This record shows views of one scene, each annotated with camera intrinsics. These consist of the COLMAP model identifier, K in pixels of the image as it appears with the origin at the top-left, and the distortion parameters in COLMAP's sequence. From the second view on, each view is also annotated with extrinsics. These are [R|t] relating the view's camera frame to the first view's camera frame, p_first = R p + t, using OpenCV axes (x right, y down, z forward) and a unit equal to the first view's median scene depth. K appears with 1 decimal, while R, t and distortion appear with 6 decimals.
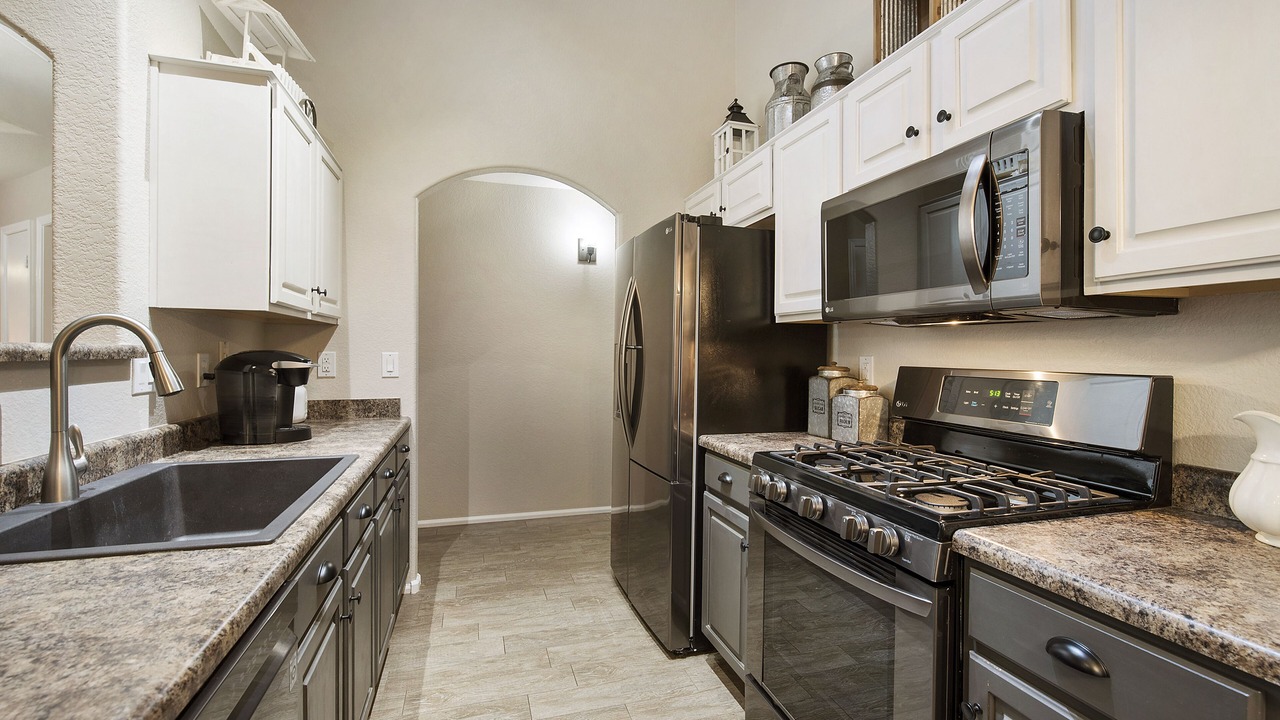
lens RADIAL K [[550.1, 0, 640.0], [0, 550.1, 360.0], [0, 0, 1]] dist [0.001274, -0.000755]
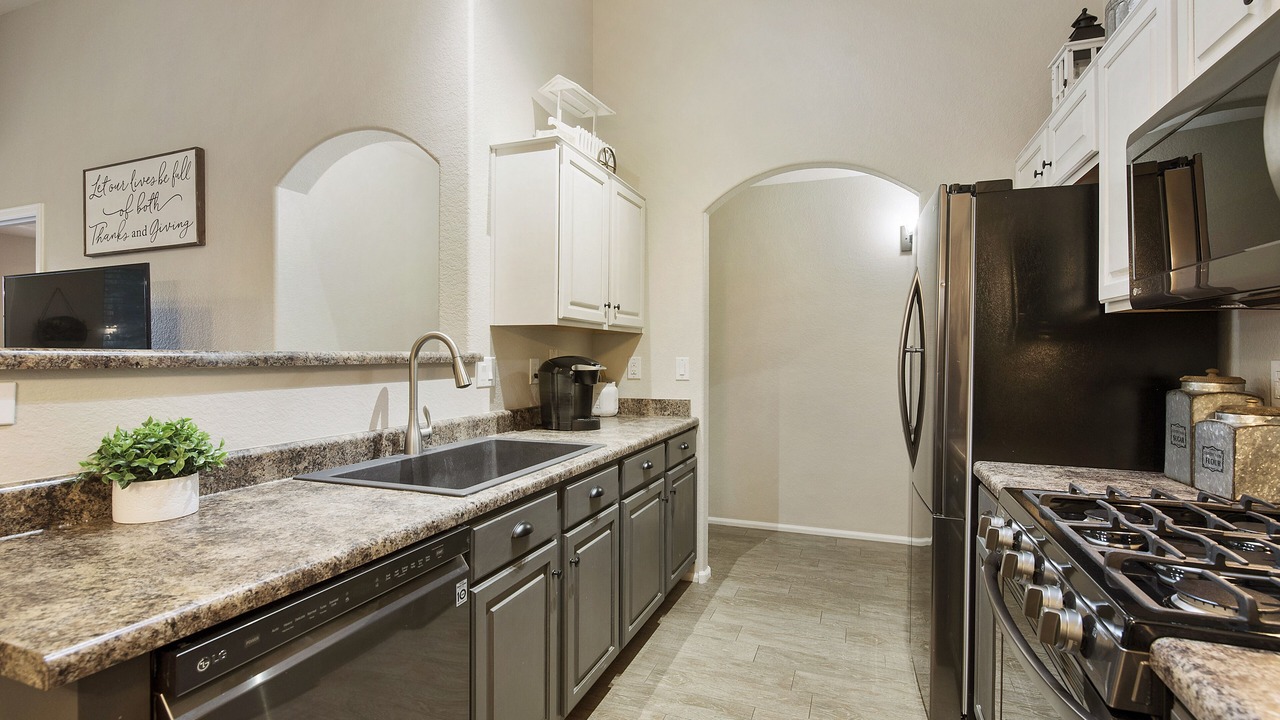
lens RADIAL K [[572.6, 0, 640.0], [0, 572.6, 360.0], [0, 0, 1]] dist [0.002122, -0.000897]
pose [[0.796383, -0.001294, -0.604791, 0.225819], [-0.004537, 0.999957, -0.008114, 0.001350], [0.604776, 0.009206, 0.796343, 0.055687]]
